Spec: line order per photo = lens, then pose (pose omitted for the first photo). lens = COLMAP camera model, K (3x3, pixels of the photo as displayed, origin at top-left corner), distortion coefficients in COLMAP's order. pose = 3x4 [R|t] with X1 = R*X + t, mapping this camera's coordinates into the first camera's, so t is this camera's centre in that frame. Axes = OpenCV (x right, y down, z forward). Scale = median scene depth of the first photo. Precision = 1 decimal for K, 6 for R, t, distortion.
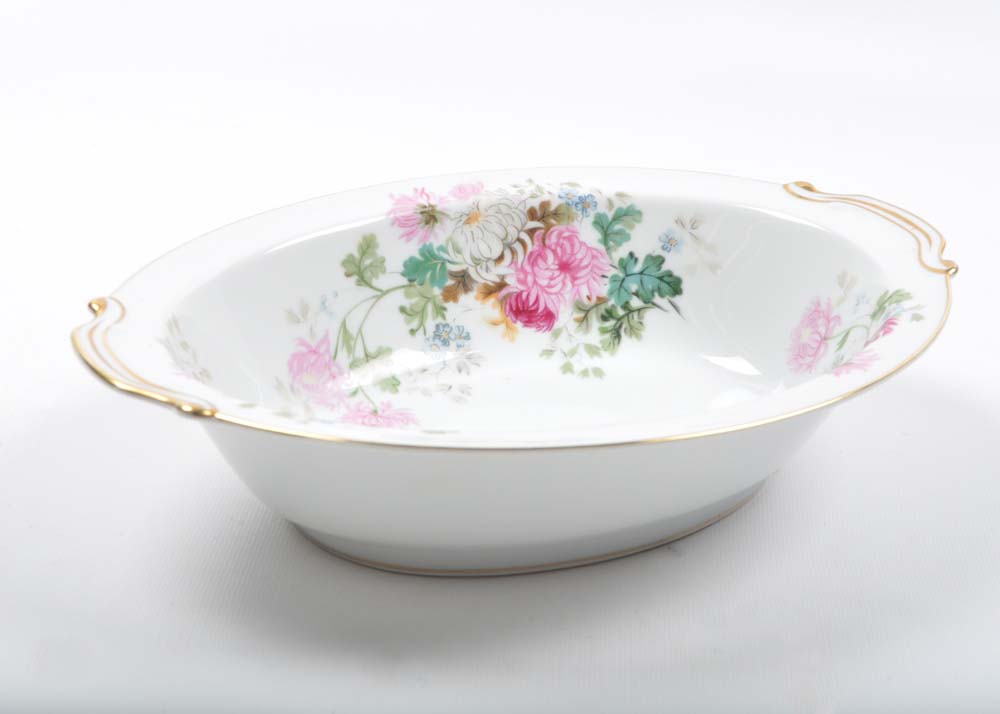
lens RADIAL K [[1854.6, 0, 497.1], [0, 1854.6, 353.8], [0, 0, 1]] dist [-0.055025, 0.000000]
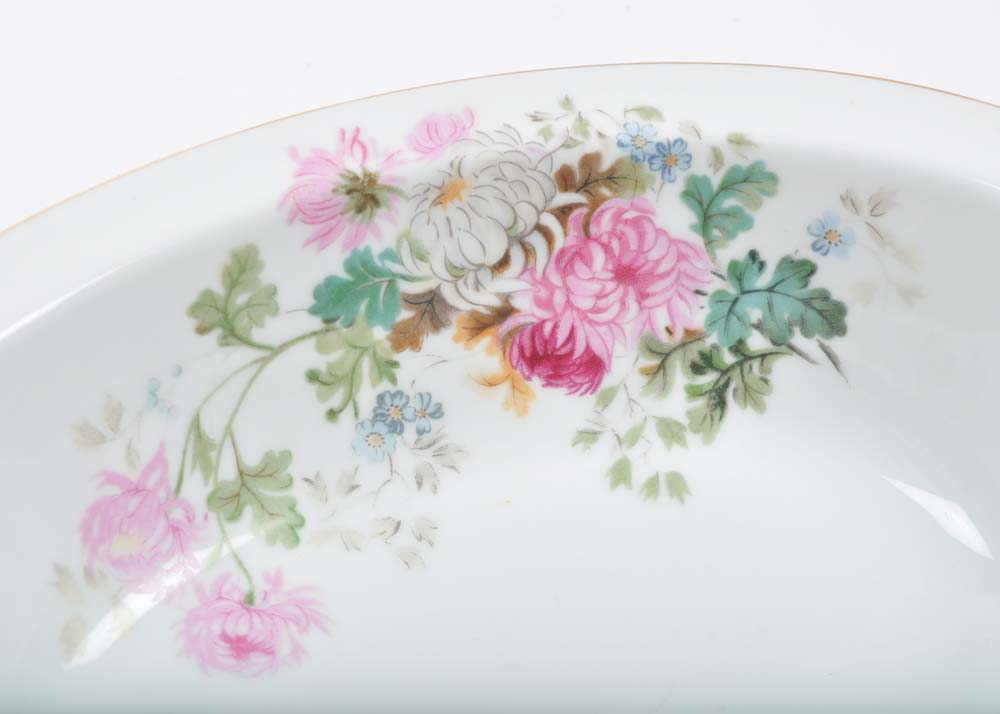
lens RADIAL K [[2276.3, 0, 501.2], [0, 2276.3, 359.2], [0, 0, 1]] dist [0.069509, 0.000000]
pose [[0.994814, 0.038820, -0.094011, 0.064026], [-0.005473, 0.943390, 0.331639, -0.243031], [0.101564, -0.329405, 0.938710, 0.380202]]
